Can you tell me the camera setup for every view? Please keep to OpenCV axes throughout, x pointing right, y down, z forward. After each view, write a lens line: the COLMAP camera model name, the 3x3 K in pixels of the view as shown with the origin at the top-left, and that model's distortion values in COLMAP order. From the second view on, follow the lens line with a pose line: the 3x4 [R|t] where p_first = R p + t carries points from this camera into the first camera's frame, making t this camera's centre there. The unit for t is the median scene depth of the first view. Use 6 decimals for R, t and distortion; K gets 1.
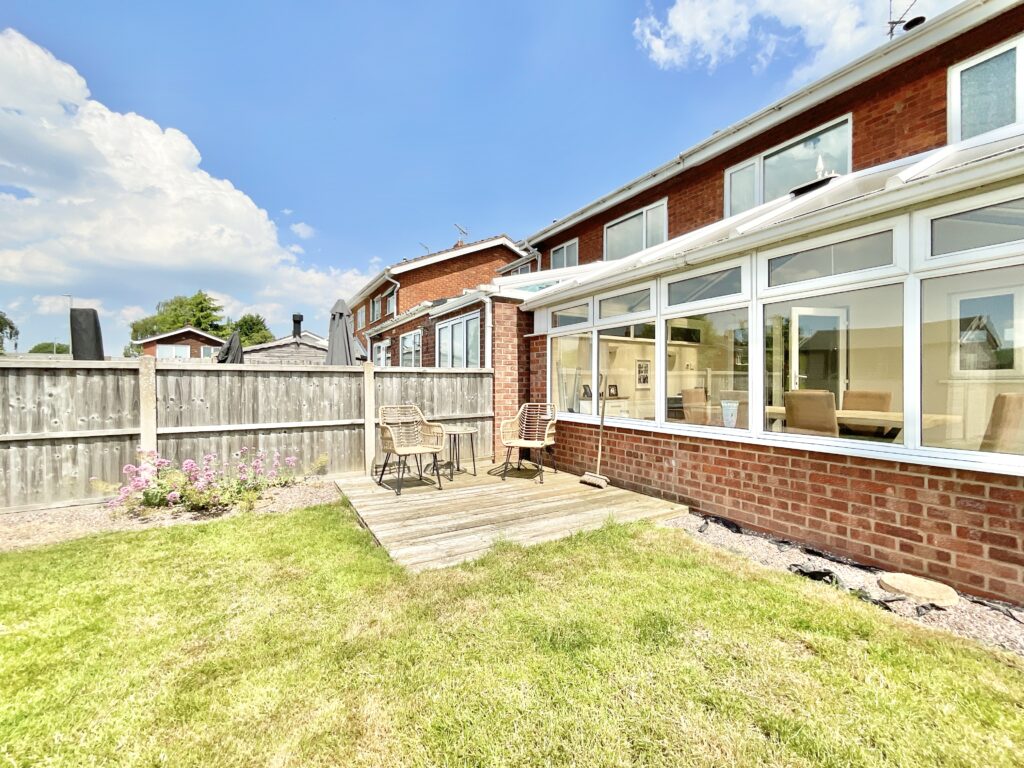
lens RADIAL K [[412.0, 0, 513.7], [0, 412.0, 381.5], [0, 0, 1]] dist [-0.001097, -0.000095]
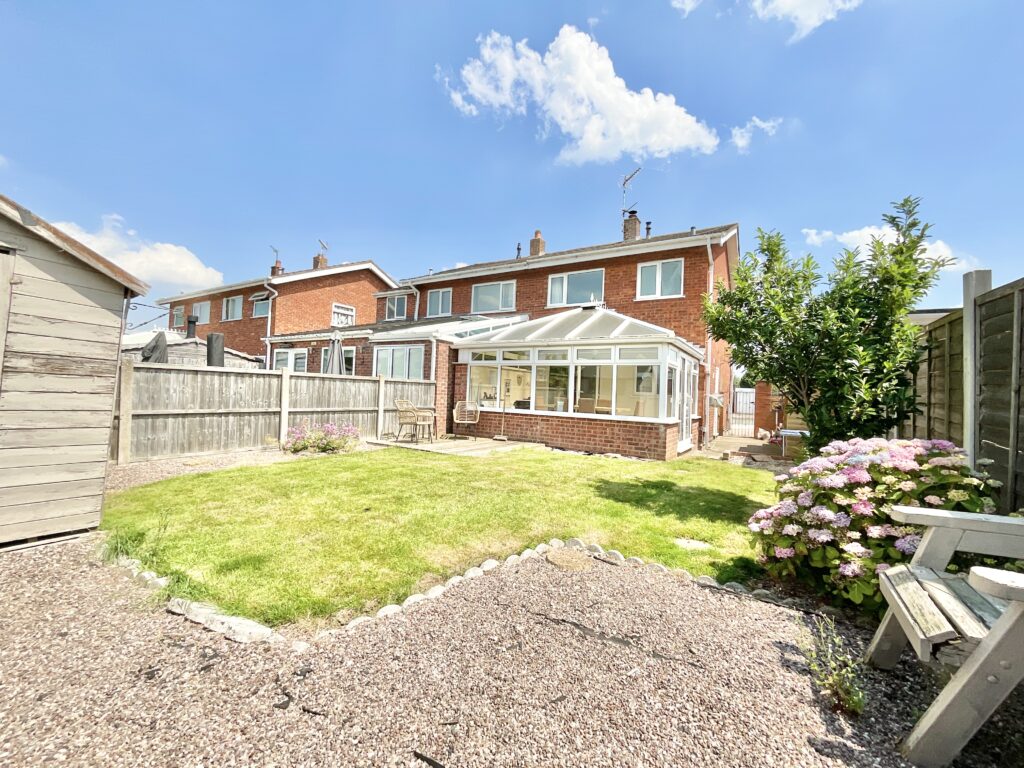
lens RADIAL K [[412.0, 0, 513.7], [0, 412.0, 381.5], [0, 0, 1]] dist [-0.001097, -0.000095]
pose [[0.888601, 0.047933, 0.456169, -0.591519], [-0.040702, 0.998842, -0.025670, 0.002696], [-0.456871, 0.004244, 0.889523, -0.738151]]
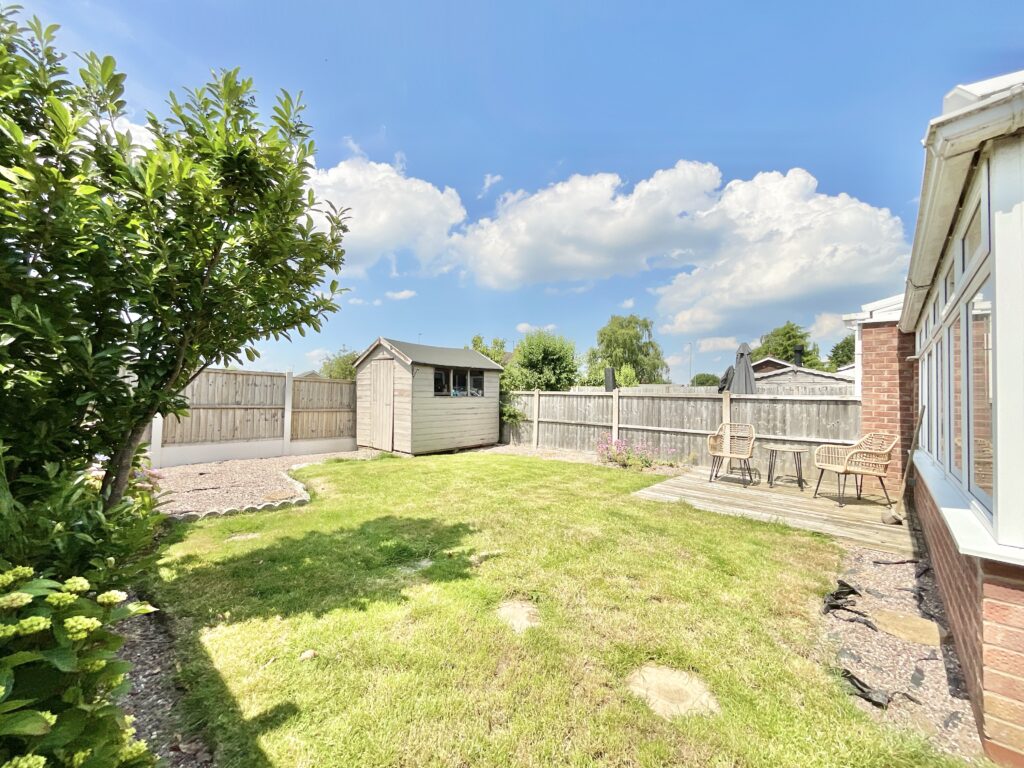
lens RADIAL K [[423.2, 0, 505.6], [0, 423.2, 380.3], [0, 0, 1]] dist [0.000041, -0.000016]
pose [[0.282817, -0.028894, -0.958739, 0.735469], [-0.030046, 0.998789, -0.038964, -0.004819], [0.958703, 0.039826, 0.281606, -0.108920]]
